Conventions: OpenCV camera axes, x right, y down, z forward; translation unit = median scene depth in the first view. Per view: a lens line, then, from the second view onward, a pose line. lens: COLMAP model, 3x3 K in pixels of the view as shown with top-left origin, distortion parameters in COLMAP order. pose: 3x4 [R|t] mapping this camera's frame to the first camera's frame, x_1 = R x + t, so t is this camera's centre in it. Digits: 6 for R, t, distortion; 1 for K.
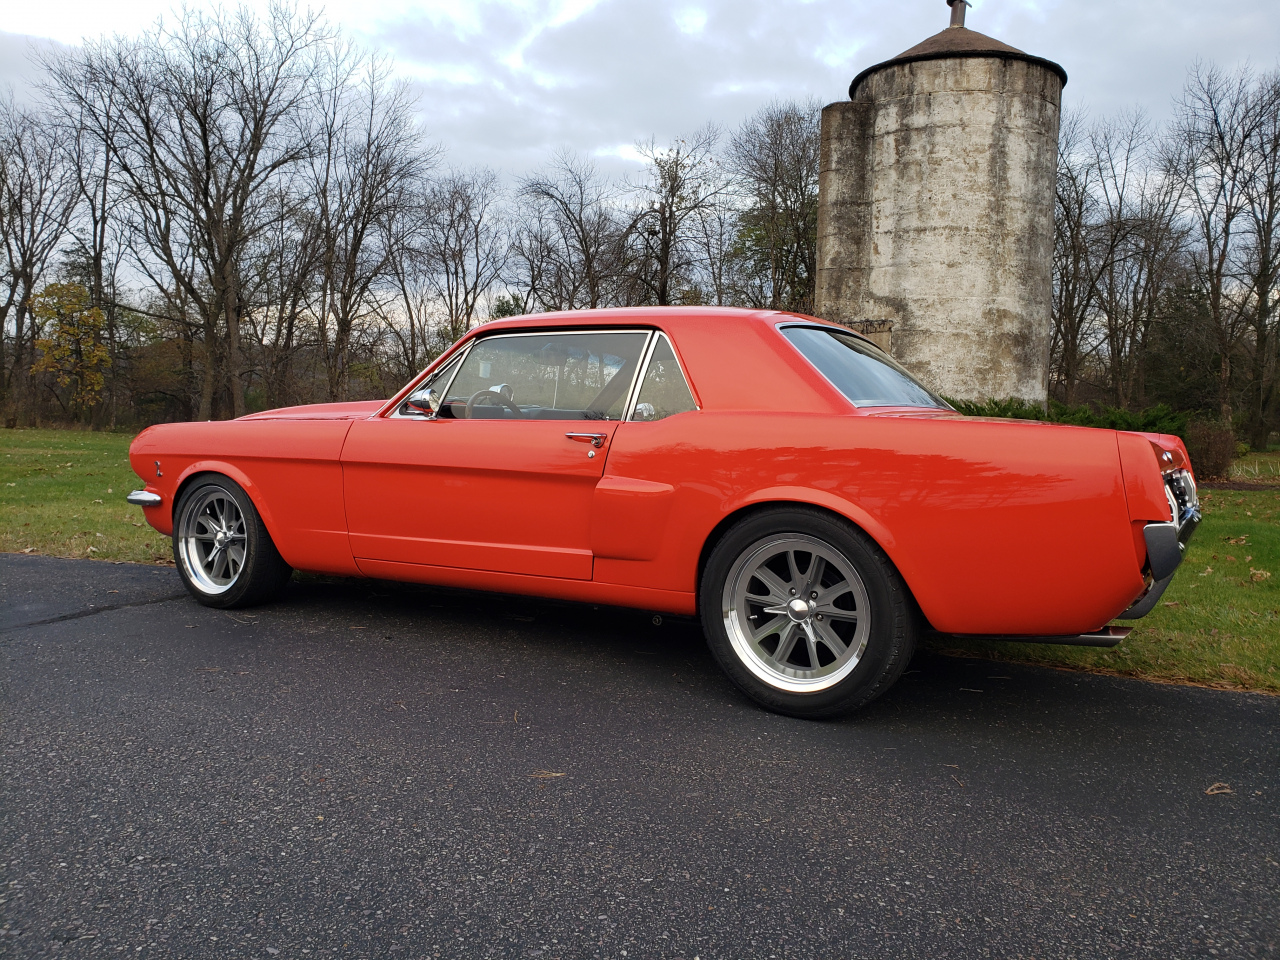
lens RADIAL K [[1021.1, 0, 640.0], [0, 1021.1, 480.0], [0, 0, 1]] dist [0.008758, -0.001165]
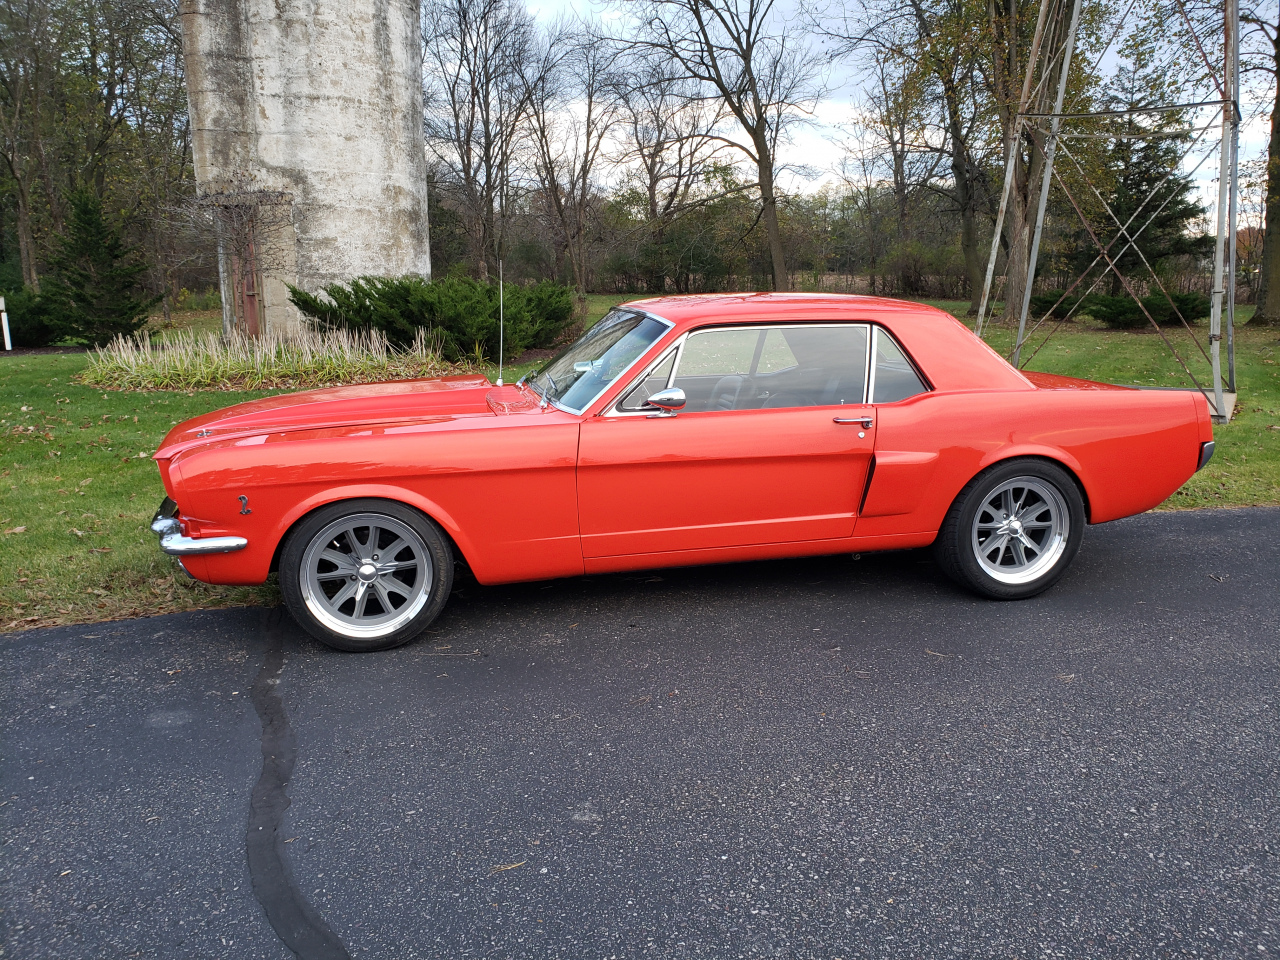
lens RADIAL K [[1010.5, 0, 640.0], [0, 1010.5, 480.0], [0, 0, 1]] dist [0.049900, 0.002515]
pose [[0.720632, -0.167702, 0.672730, -0.213255], [0.063271, 0.982164, 0.177064, -0.040942], [-0.690425, -0.085033, 0.718389, 0.061245]]
